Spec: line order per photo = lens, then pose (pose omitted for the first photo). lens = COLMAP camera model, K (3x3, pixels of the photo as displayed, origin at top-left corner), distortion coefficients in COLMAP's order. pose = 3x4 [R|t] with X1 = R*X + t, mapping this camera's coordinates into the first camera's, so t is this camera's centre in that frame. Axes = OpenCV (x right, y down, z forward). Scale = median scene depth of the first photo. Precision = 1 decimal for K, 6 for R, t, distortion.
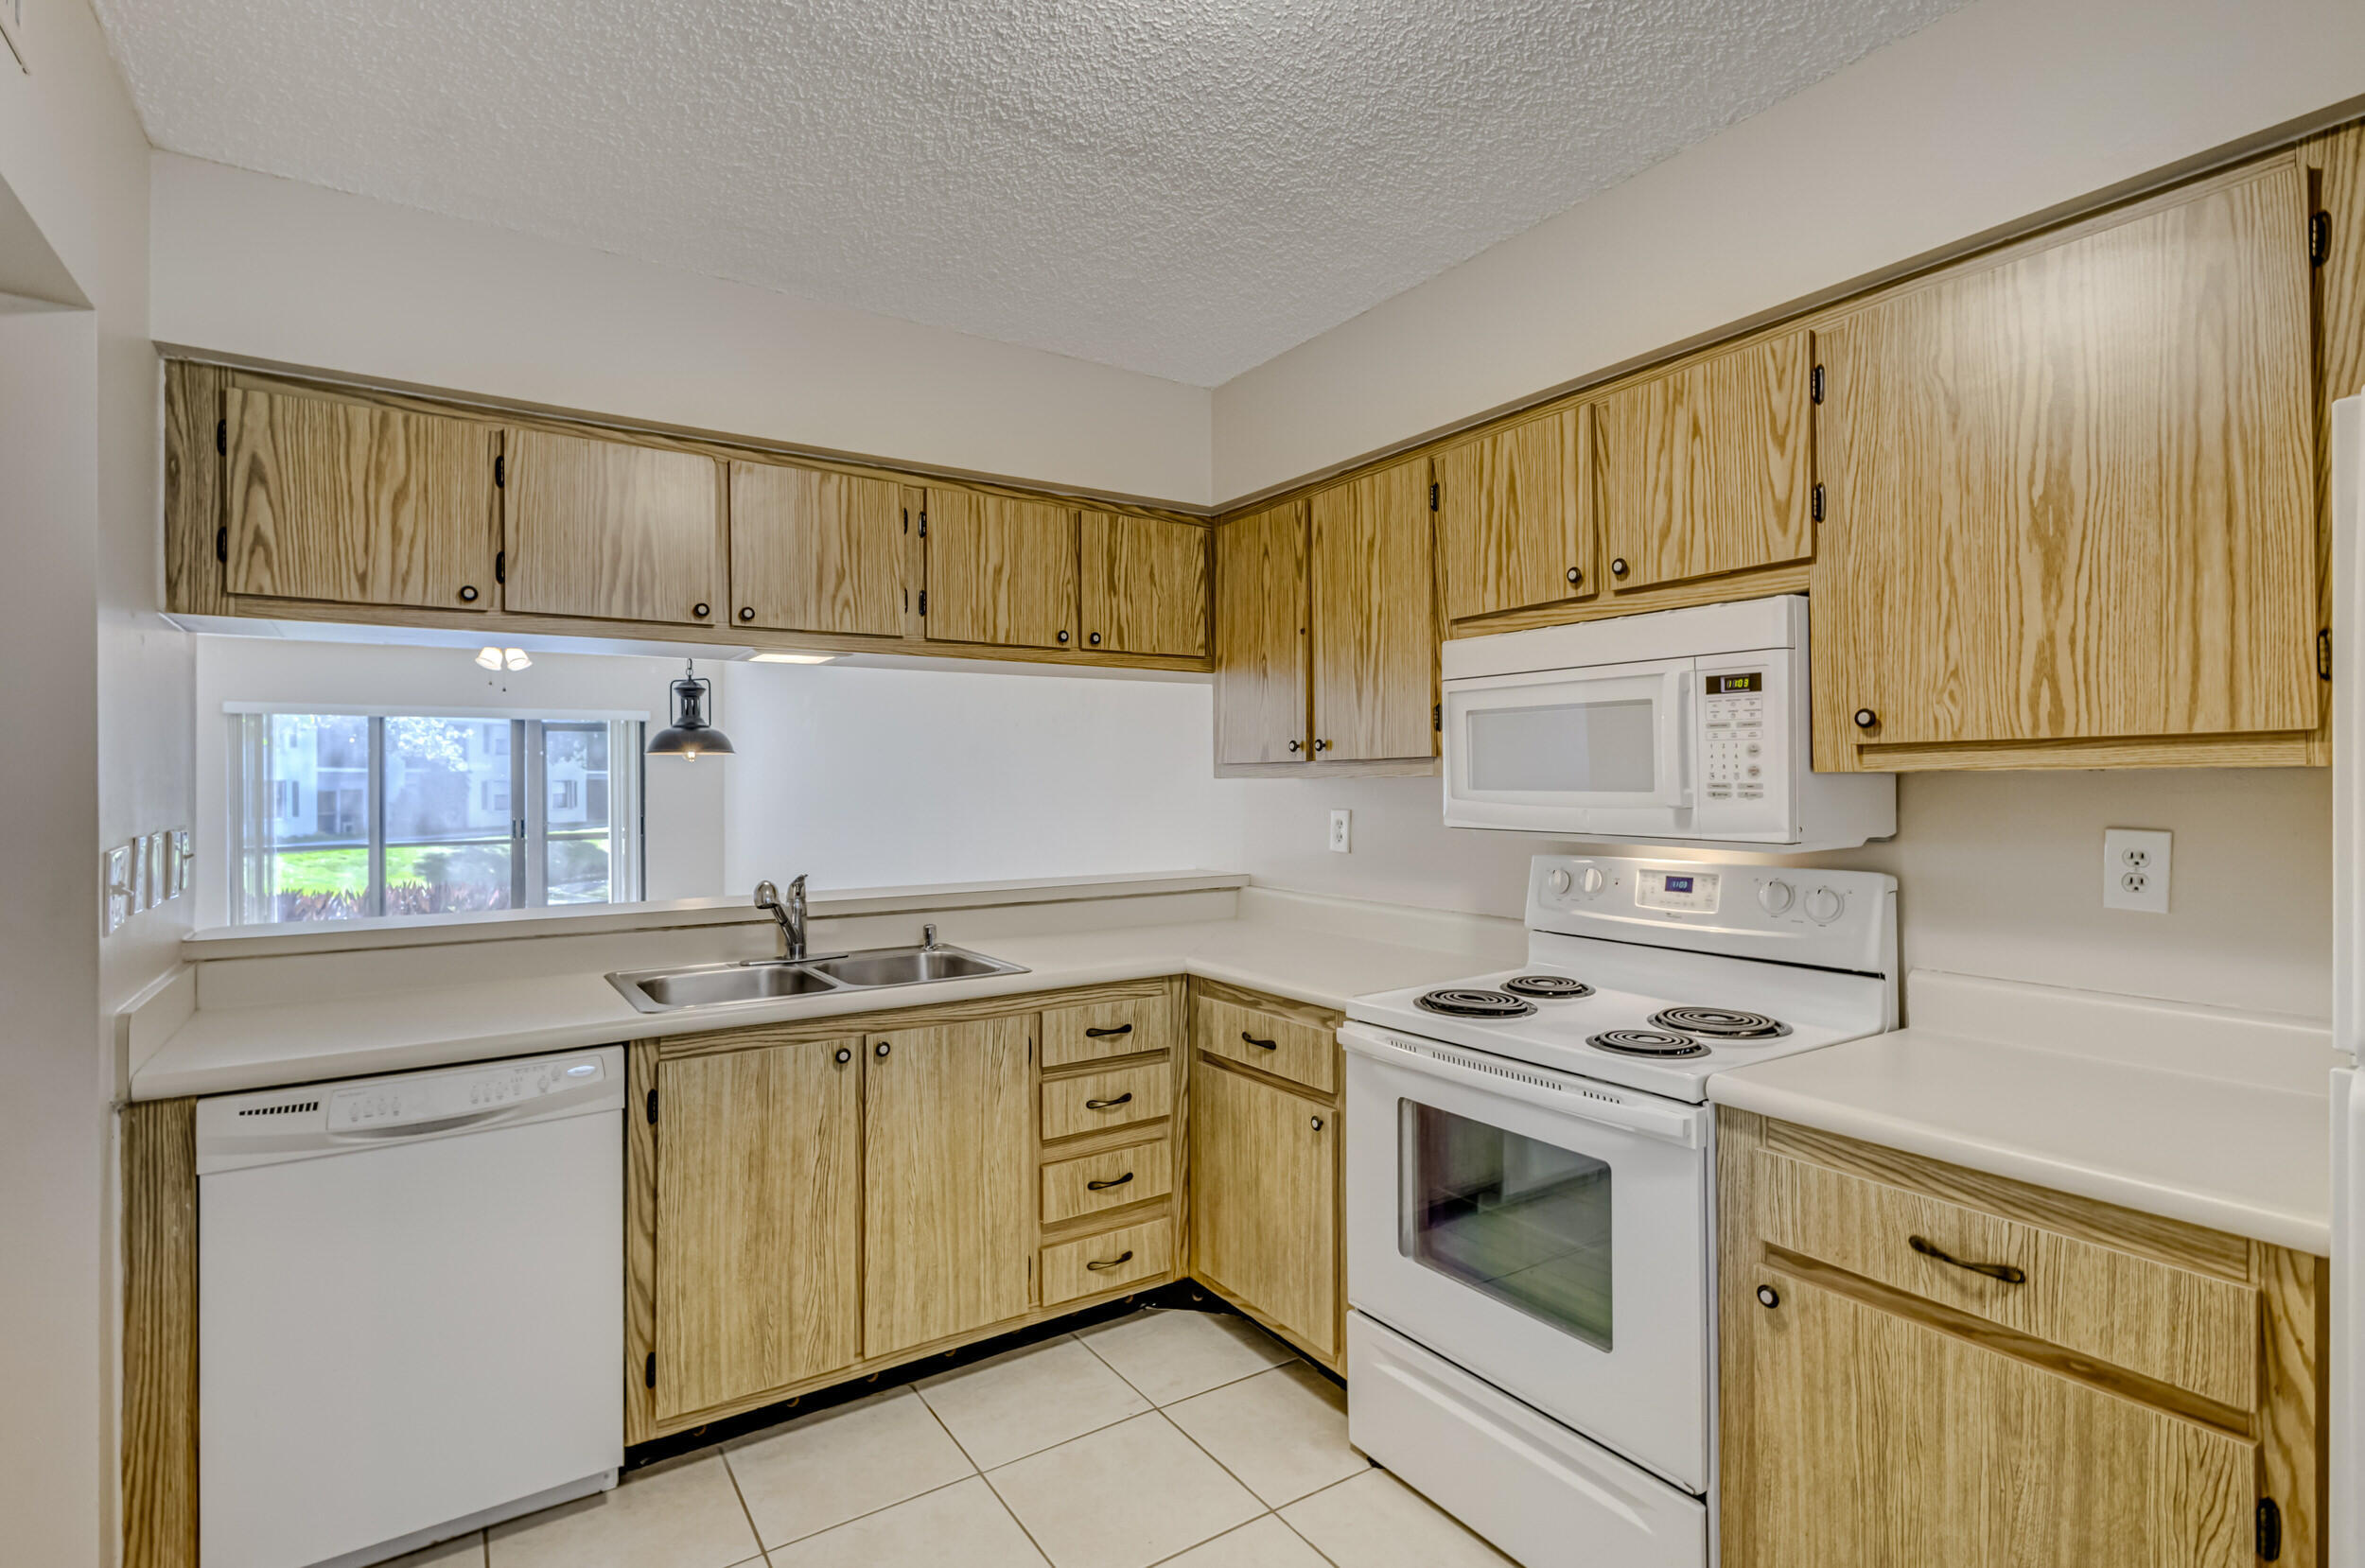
lens RADIAL K [[1133.0, 0, 1182.5], [0, 1133.0, 784.0], [0, 0, 1]] dist [-0.000347, 0.000238]
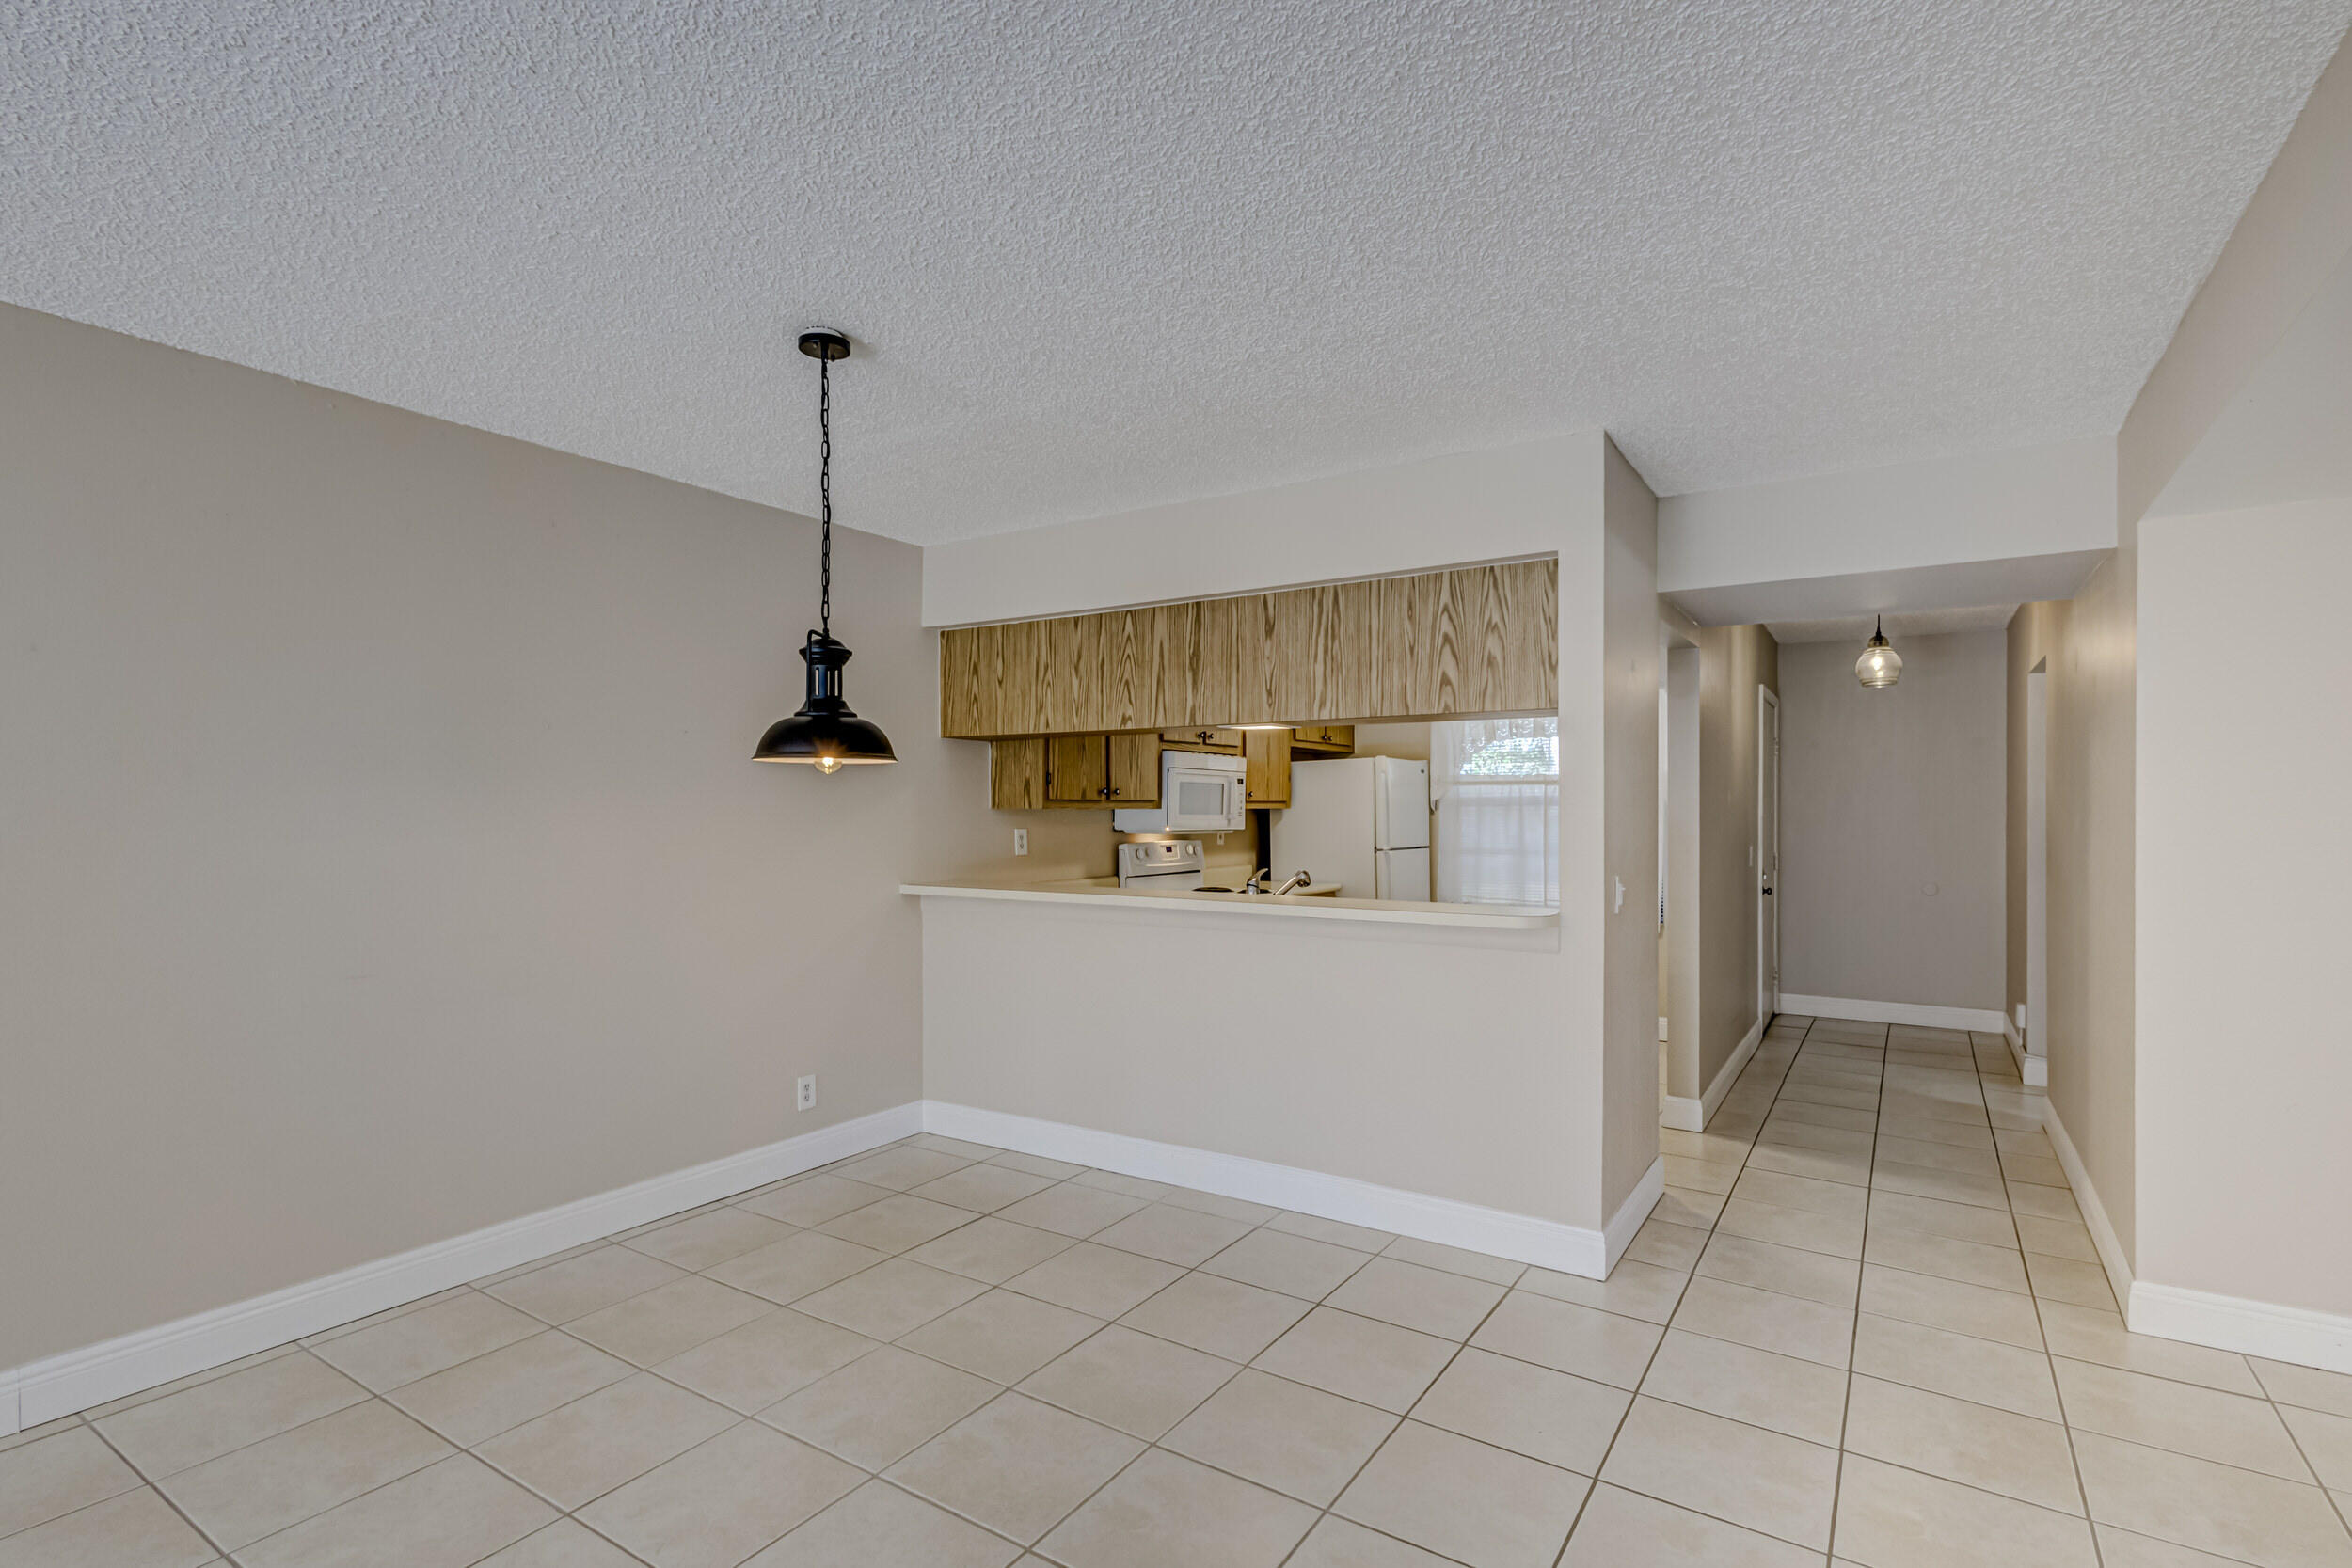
lens RADIAL K [[1118.0, 0, 1170.2], [0, 1118.0, 819.9], [0, 0, 1]] dist [0.013858, 0.000030]
pose [[-0.393570, -0.003248, 0.919289, -2.032467], [0.004615, 0.999974, 0.005509, 0.003583], [-0.919283, 0.006411, -0.393545, 2.066787]]
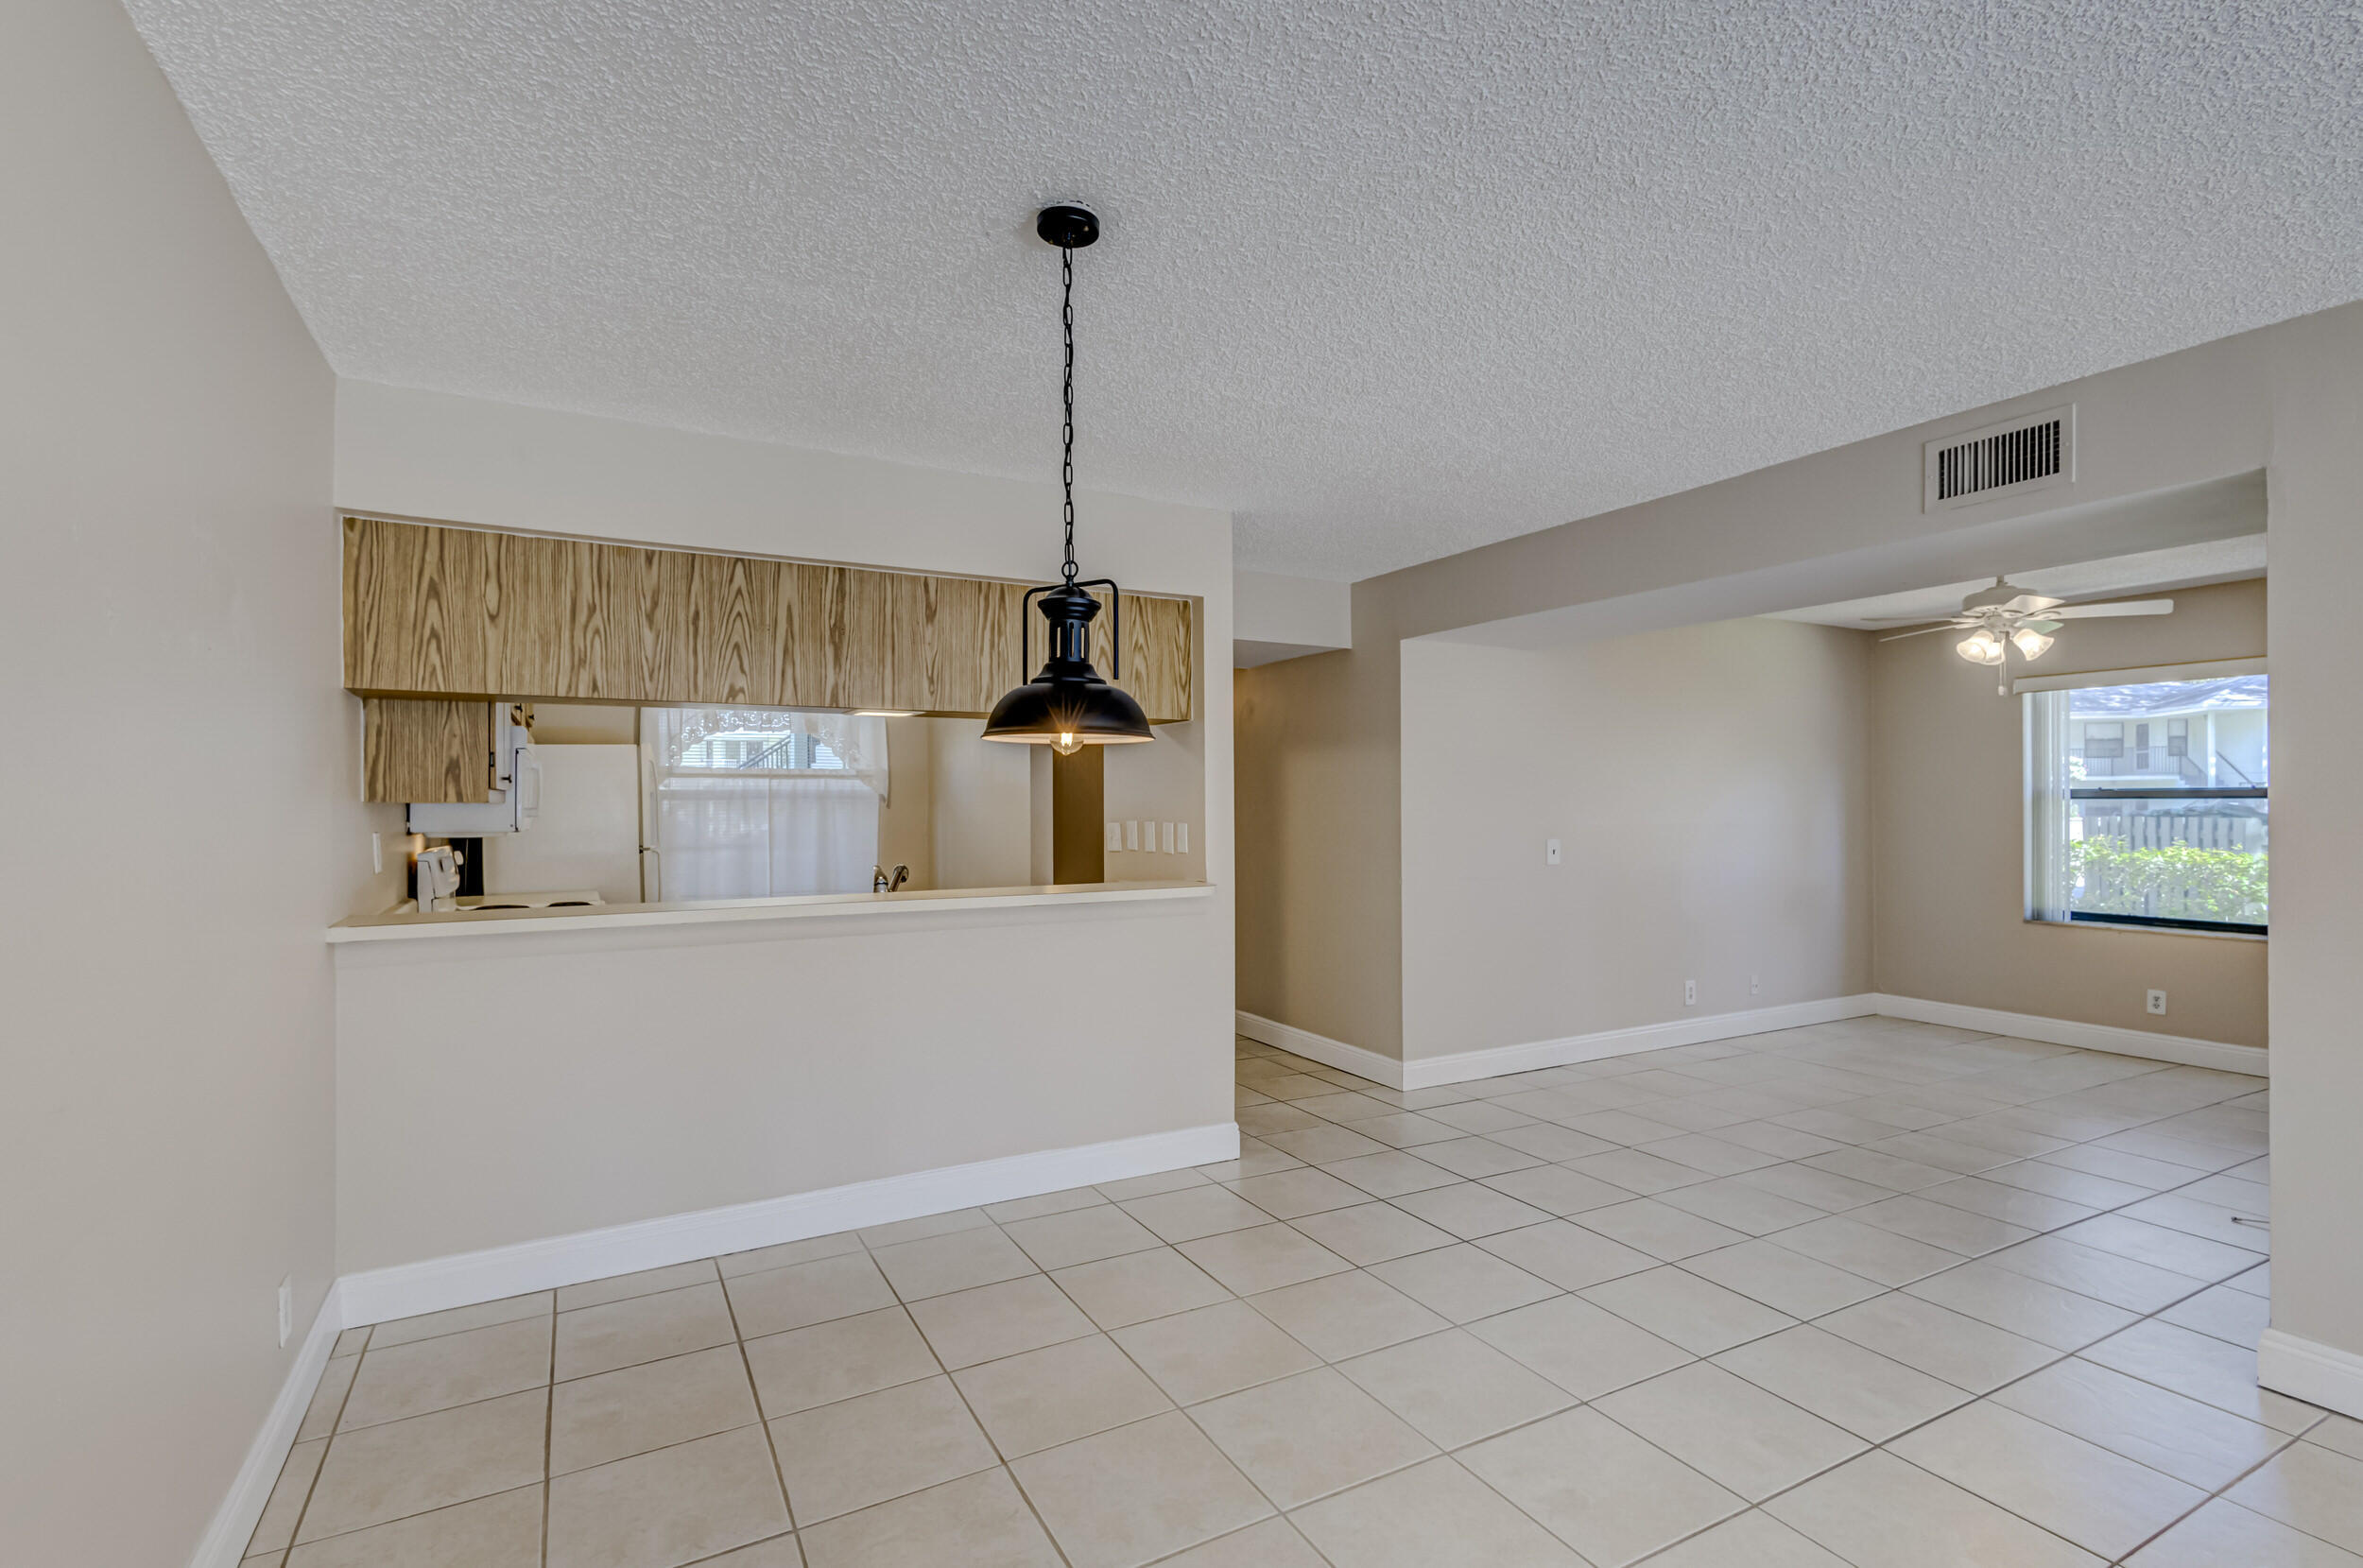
lens RADIAL K [[1093.4, 0, 1175.2], [0, 1093.4, 796.0], [0, 0, 1]] dist [0.003981, 0.000839]
pose [[-0.996117, 0.010453, 0.087414, -1.007814], [0.010134, 0.999940, -0.004094, 0.000275], [-0.087452, -0.003192, -0.996164, 2.829668]]
